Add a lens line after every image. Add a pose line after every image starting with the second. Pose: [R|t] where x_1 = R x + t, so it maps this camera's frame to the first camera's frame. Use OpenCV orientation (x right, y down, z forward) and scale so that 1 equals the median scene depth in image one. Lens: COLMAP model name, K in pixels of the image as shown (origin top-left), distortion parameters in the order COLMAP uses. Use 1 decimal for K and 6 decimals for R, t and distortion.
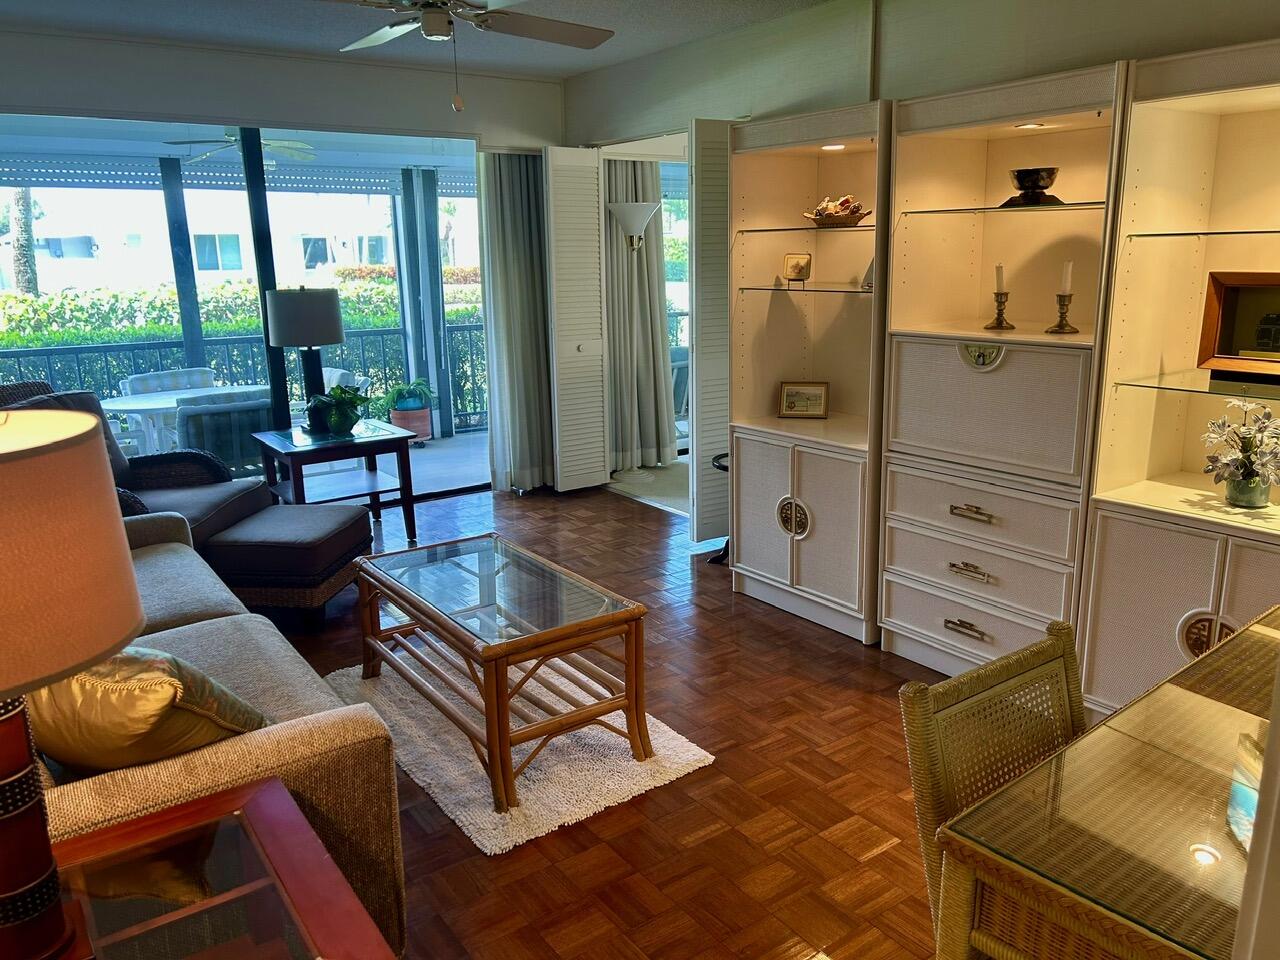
lens RADIAL K [[961.7, 0, 641.5], [0, 961.7, 483.2], [0, 0, 1]] dist [0.092398, -0.090853]
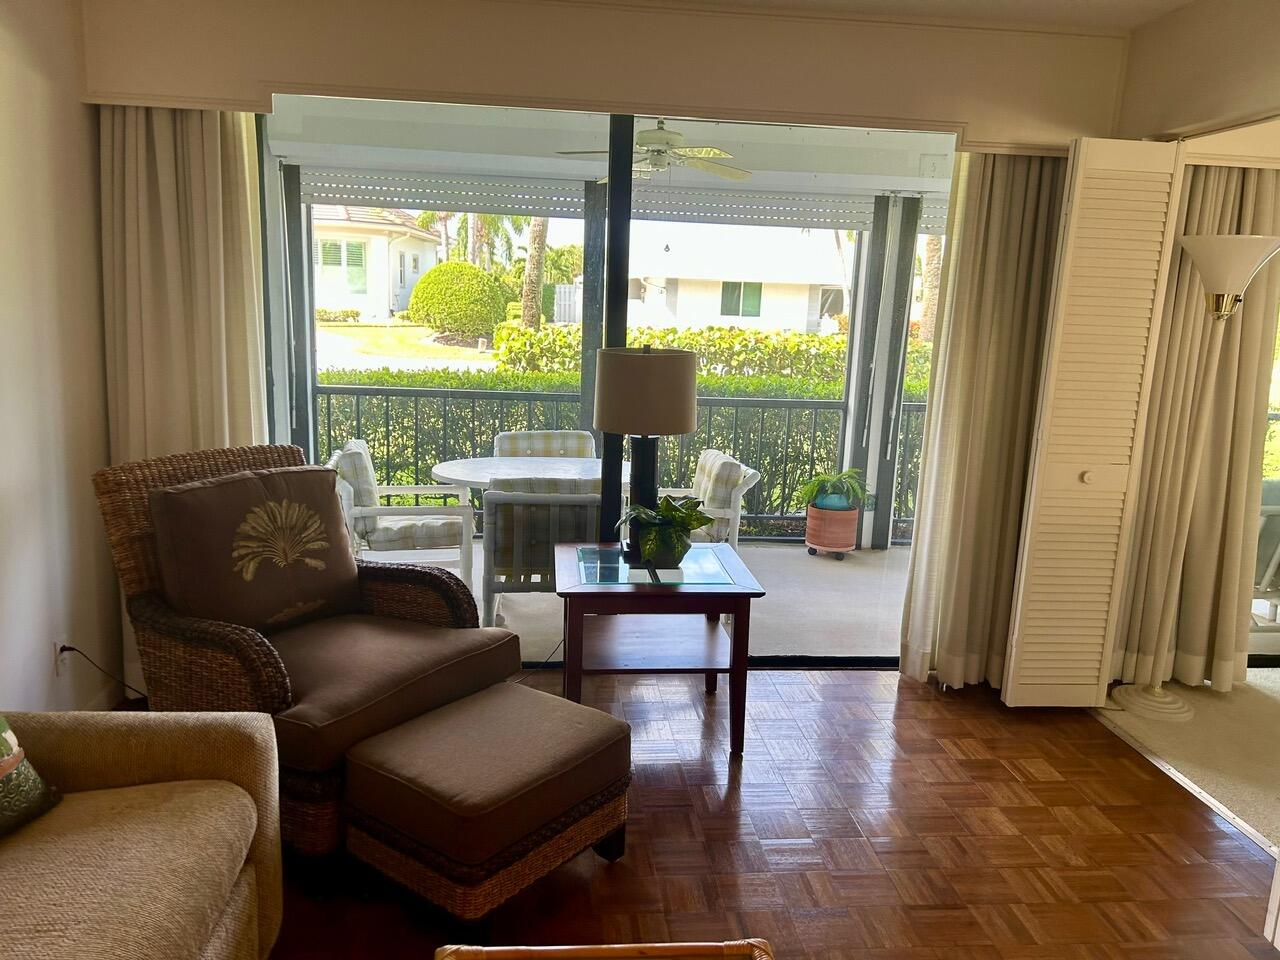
lens RADIAL K [[961.7, 0, 641.5], [0, 961.7, 483.2], [0, 0, 1]] dist [0.092398, -0.090853]
pose [[0.866553, 0.144624, -0.477672, -0.012467], [-0.169102, 0.985563, -0.008375, -0.084035], [0.469565, 0.088033, 0.878498, 0.343547]]
